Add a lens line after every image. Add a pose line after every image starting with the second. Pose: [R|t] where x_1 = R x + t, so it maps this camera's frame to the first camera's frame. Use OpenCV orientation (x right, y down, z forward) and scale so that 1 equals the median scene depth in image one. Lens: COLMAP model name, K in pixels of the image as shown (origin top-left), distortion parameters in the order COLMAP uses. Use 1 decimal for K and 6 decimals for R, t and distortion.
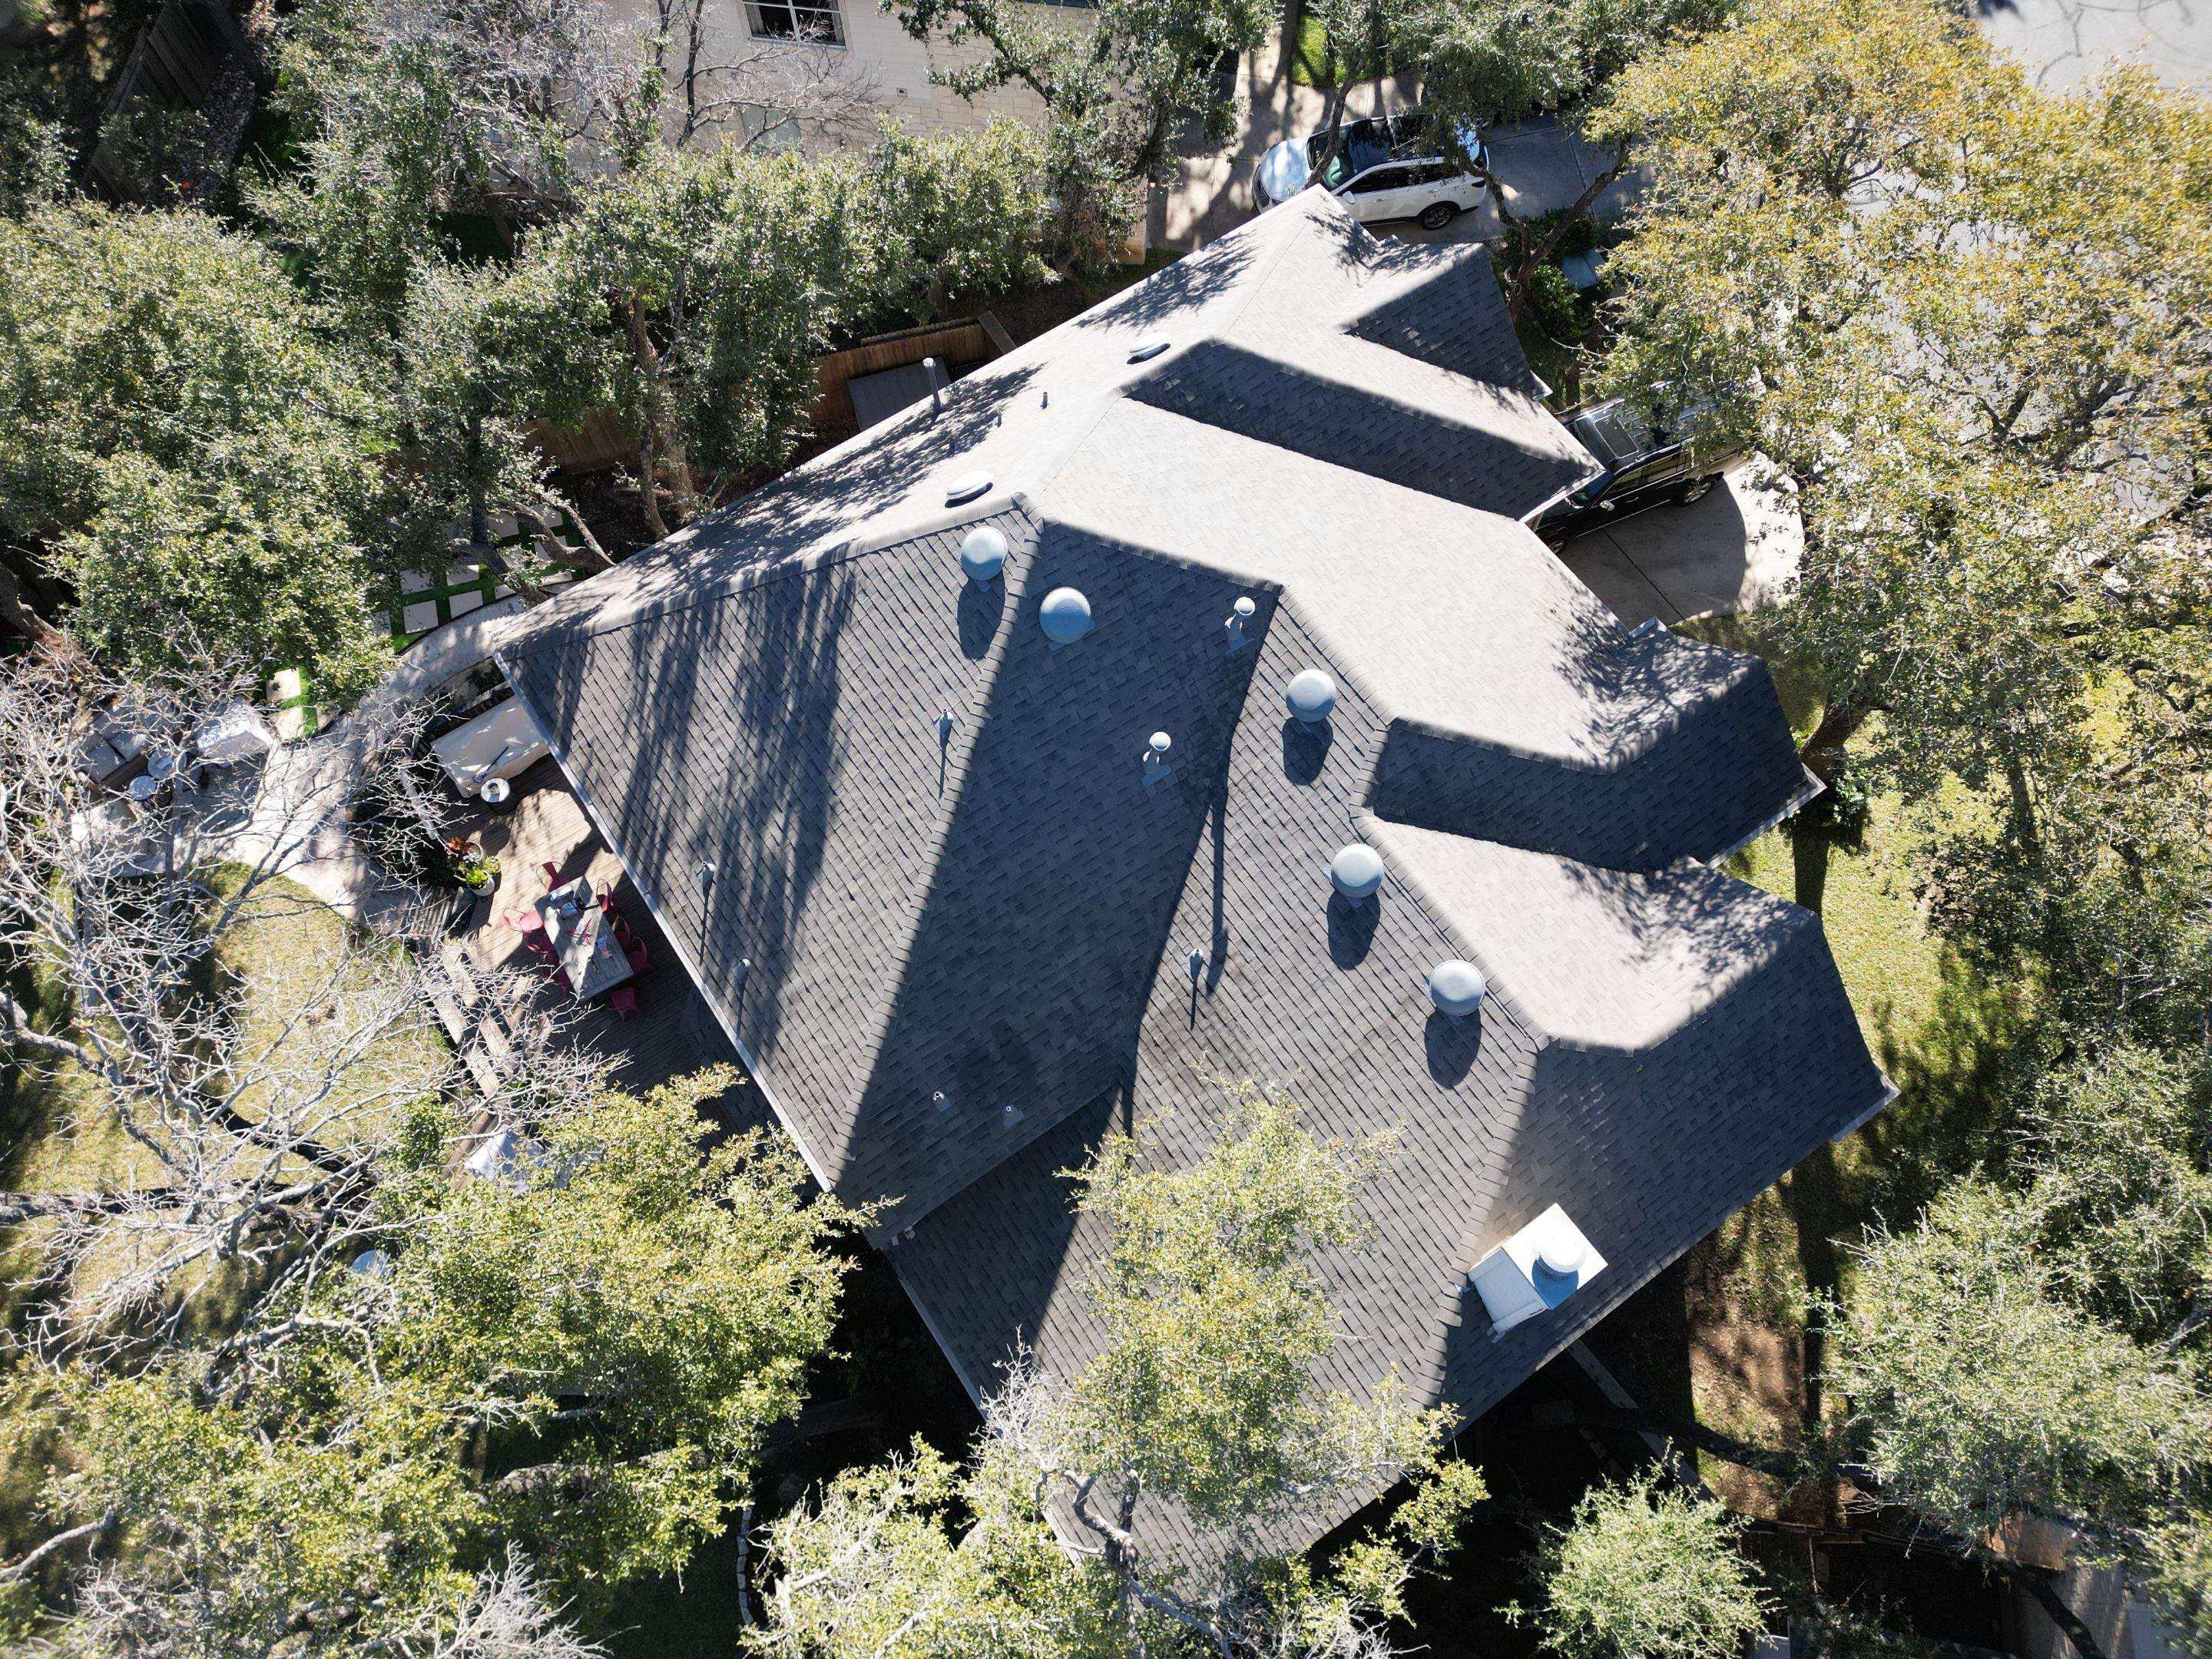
lens RADIAL K [[1515.7, 0, 1105.4], [0, 1515.7, 826.5], [0, 0, 1]] dist [0.104830, -0.113846]
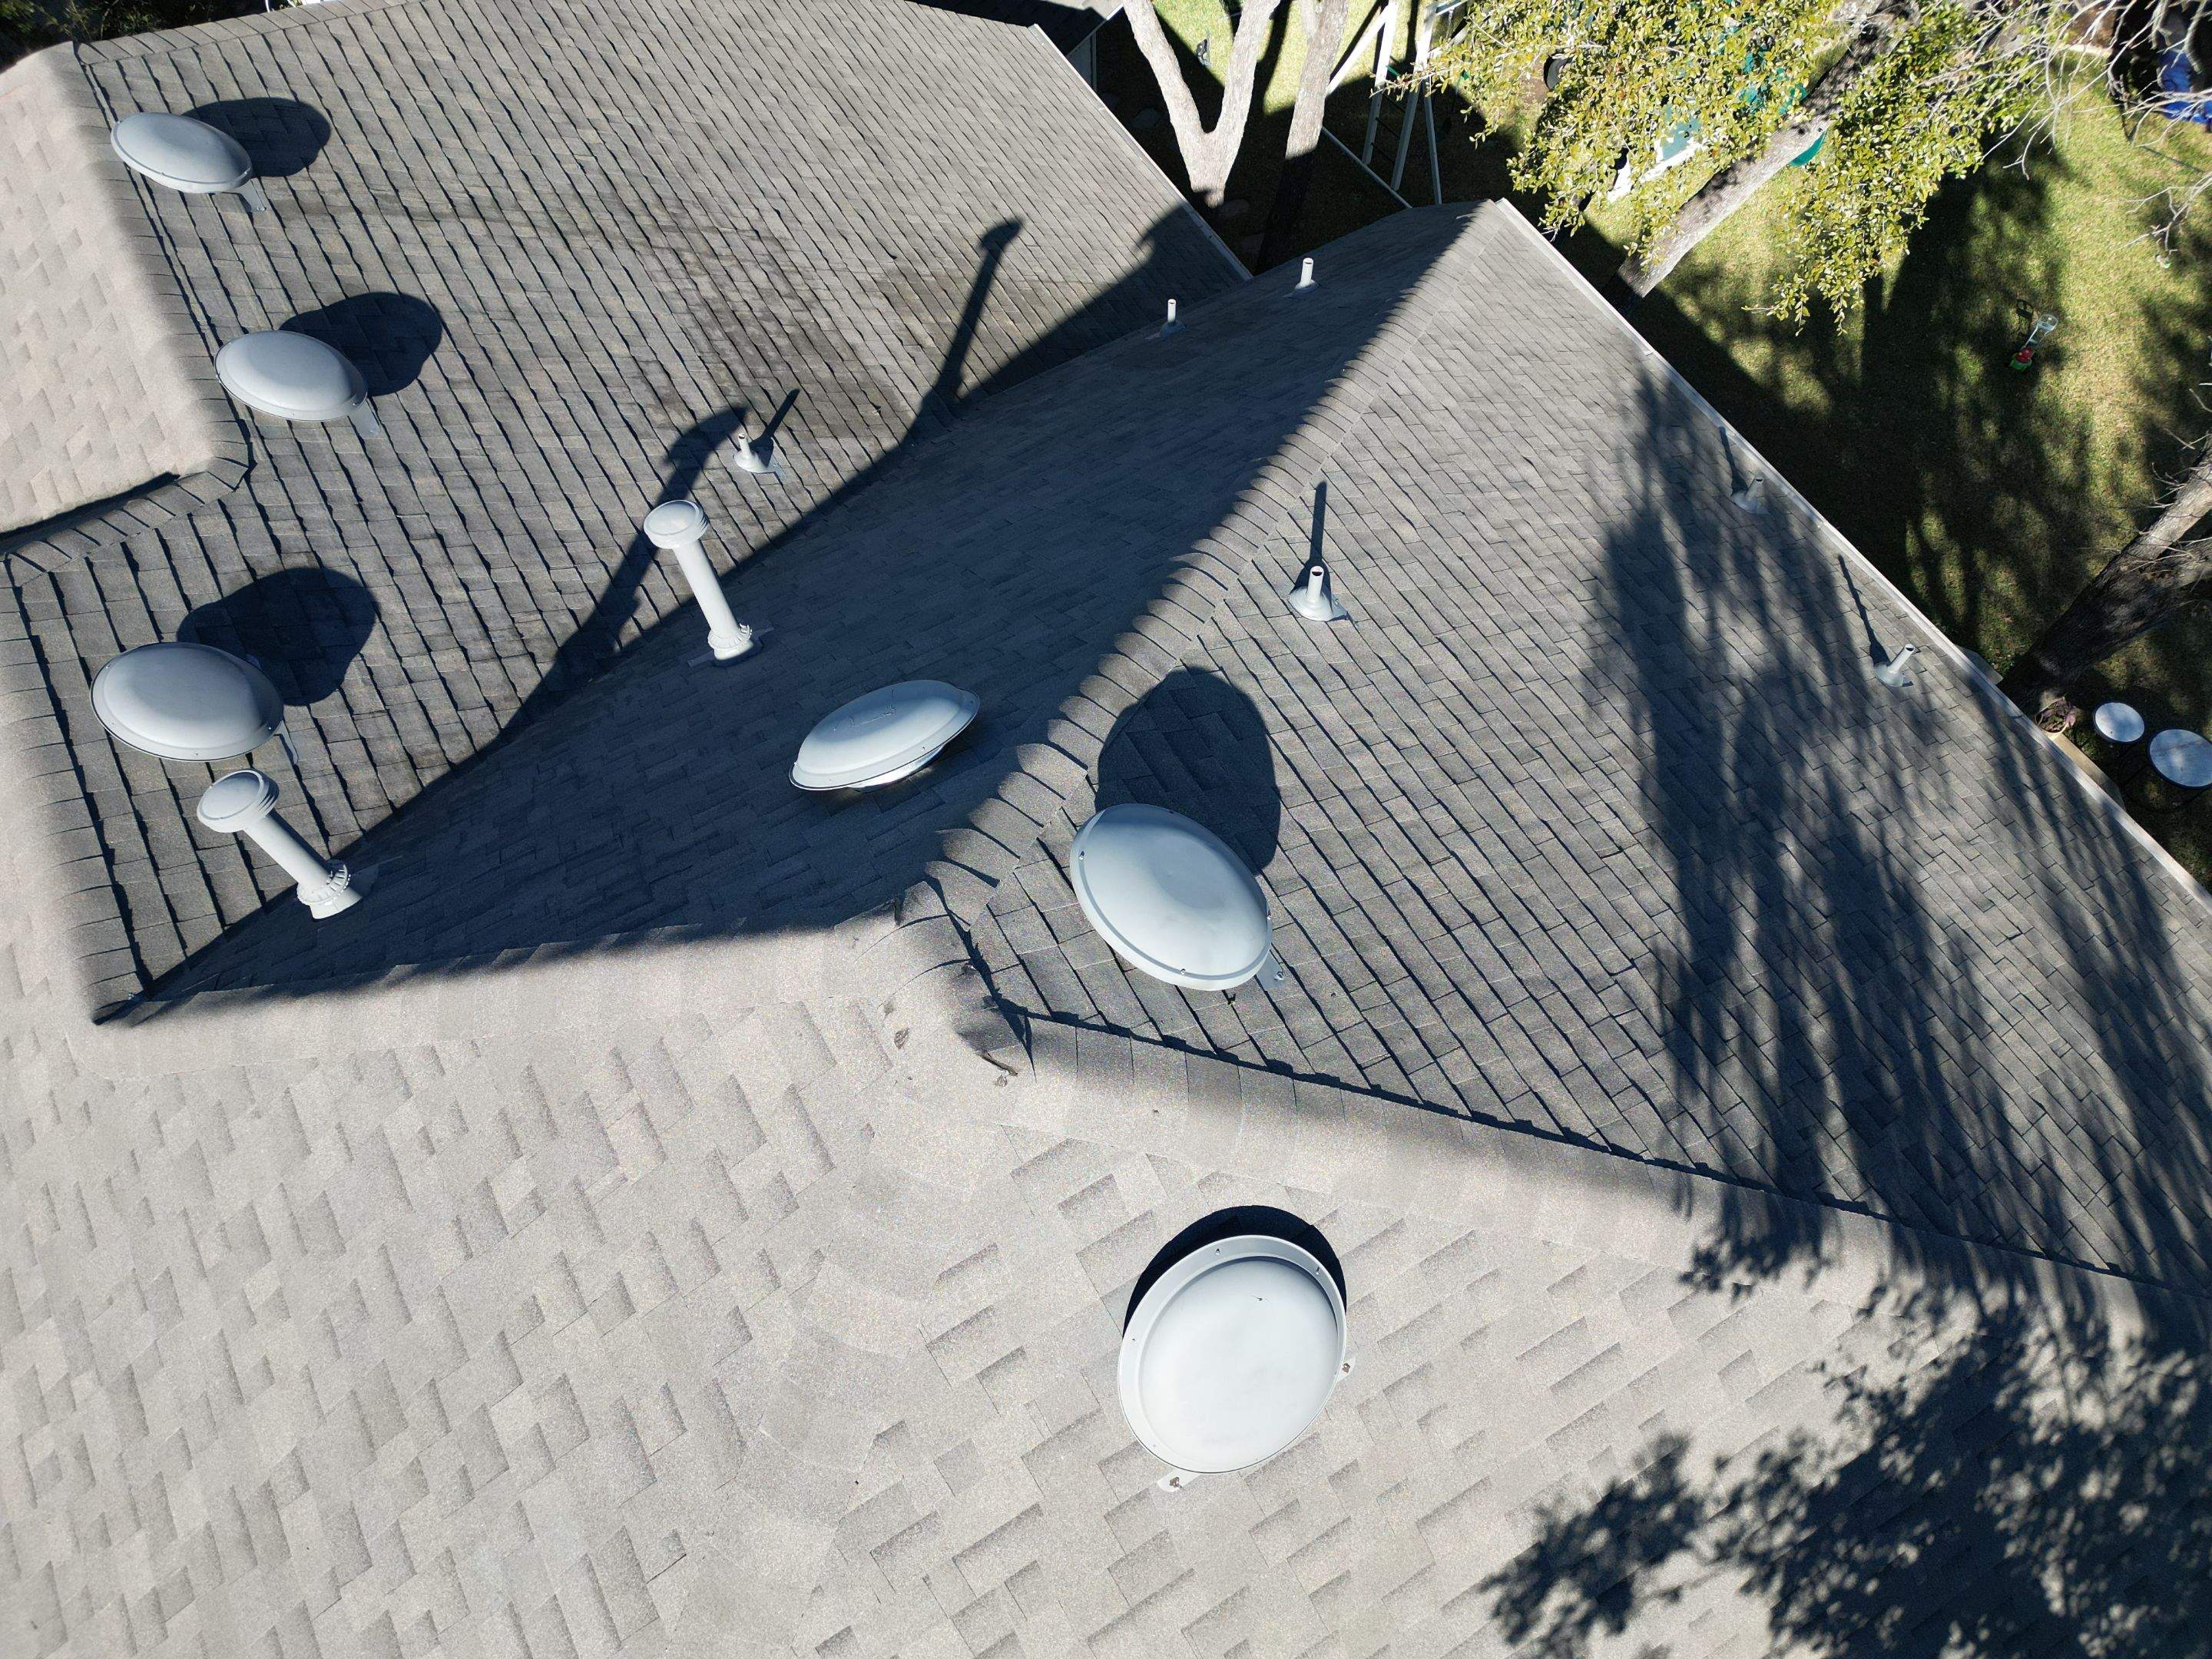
lens RADIAL K [[1536.0, 0, 1103.5], [0, 1536.0, 830.4], [0, 0, 1]] dist [0.080924, -0.078710]
pose [[-0.996889, -0.064916, 0.044694, -0.074543], [0.075627, -0.628265, 0.774315, -0.340885], [-0.022186, 0.775286, 0.631220, 0.789887]]
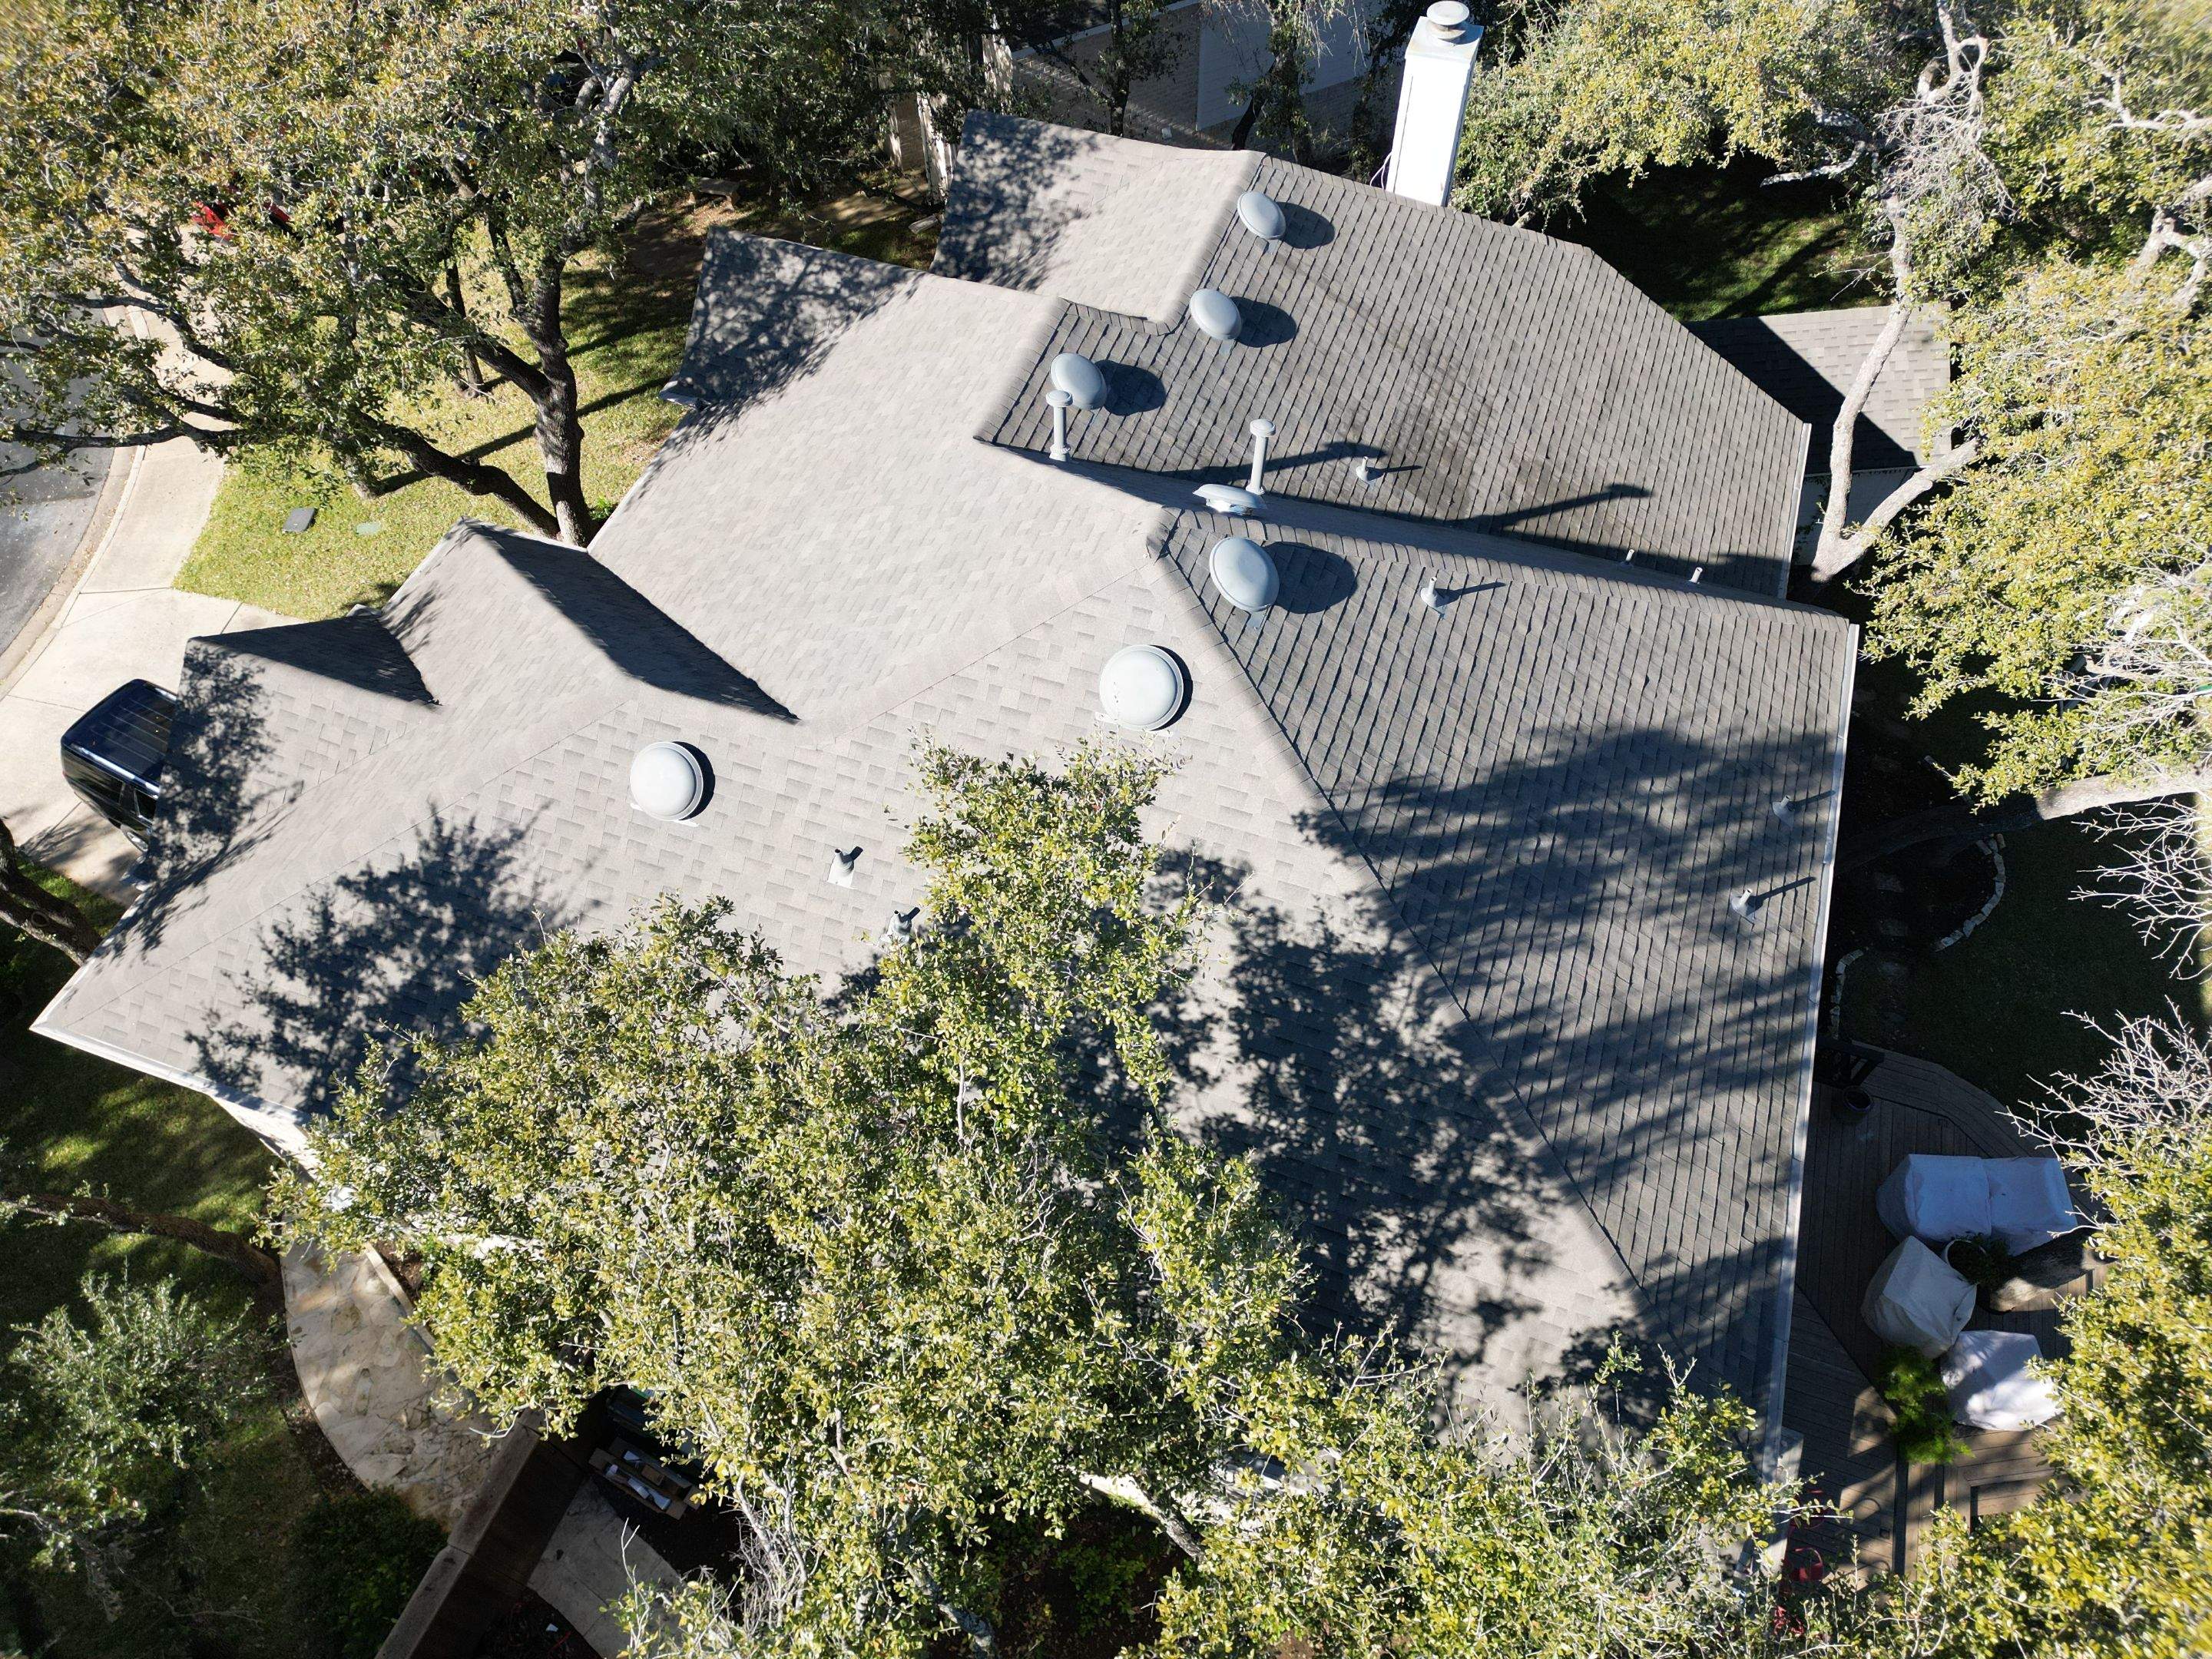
lens RADIAL K [[1543.5, 0, 1103.7], [0, 1543.5, 829.0], [0, 0, 1]] dist [0.087395, -0.108385]
pose [[-0.584644, -0.661750, 0.469338, -0.407387], [0.746507, -0.212274, 0.630608, -0.633218], [-0.317676, 0.719046, 0.618106, 0.644561]]
